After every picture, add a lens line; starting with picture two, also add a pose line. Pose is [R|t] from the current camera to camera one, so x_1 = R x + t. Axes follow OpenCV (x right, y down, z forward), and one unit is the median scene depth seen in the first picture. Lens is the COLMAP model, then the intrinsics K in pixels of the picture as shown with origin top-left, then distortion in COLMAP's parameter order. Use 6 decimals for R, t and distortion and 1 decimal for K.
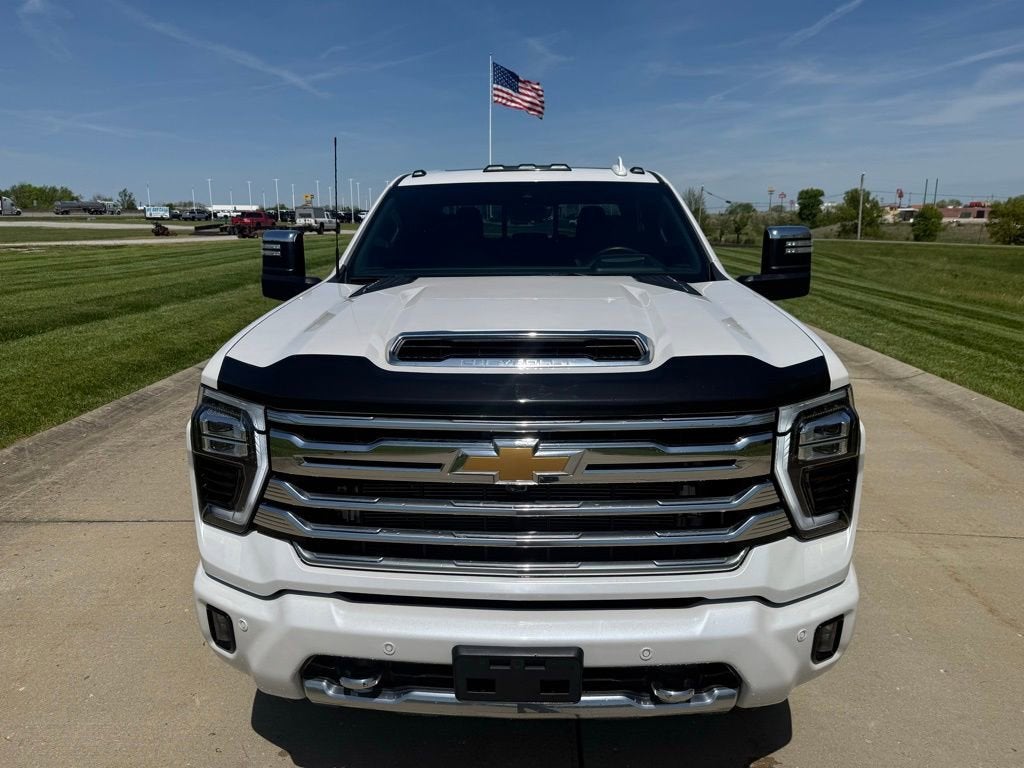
lens RADIAL K [[711.3, 0, 511.3], [0, 711.3, 404.0], [0, 0, 1]] dist [0.007947, 0.001361]
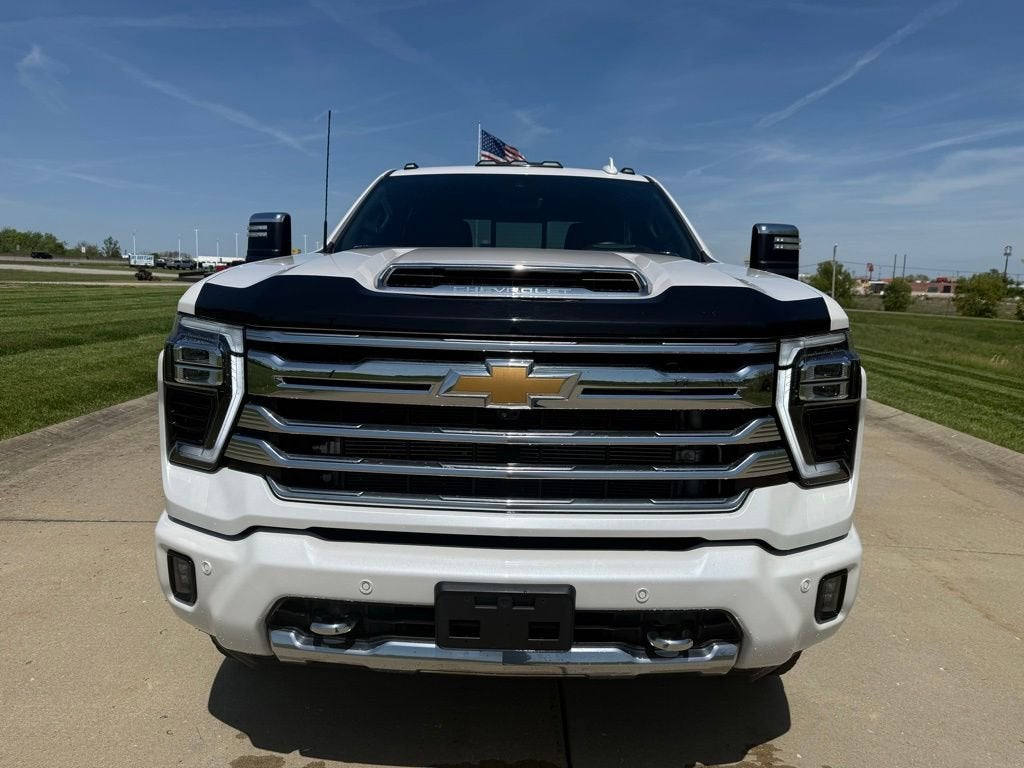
lens RADIAL K [[713.5, 0, 516.0], [0, 713.5, 396.9], [0, 0, 1]] dist [0.005874, 0.001338]
pose [[0.999135, 0.025356, 0.032974, -0.012437], [-0.022236, 0.995532, -0.091765, 0.161208], [-0.035154, 0.090952, 0.995235, 0.045448]]
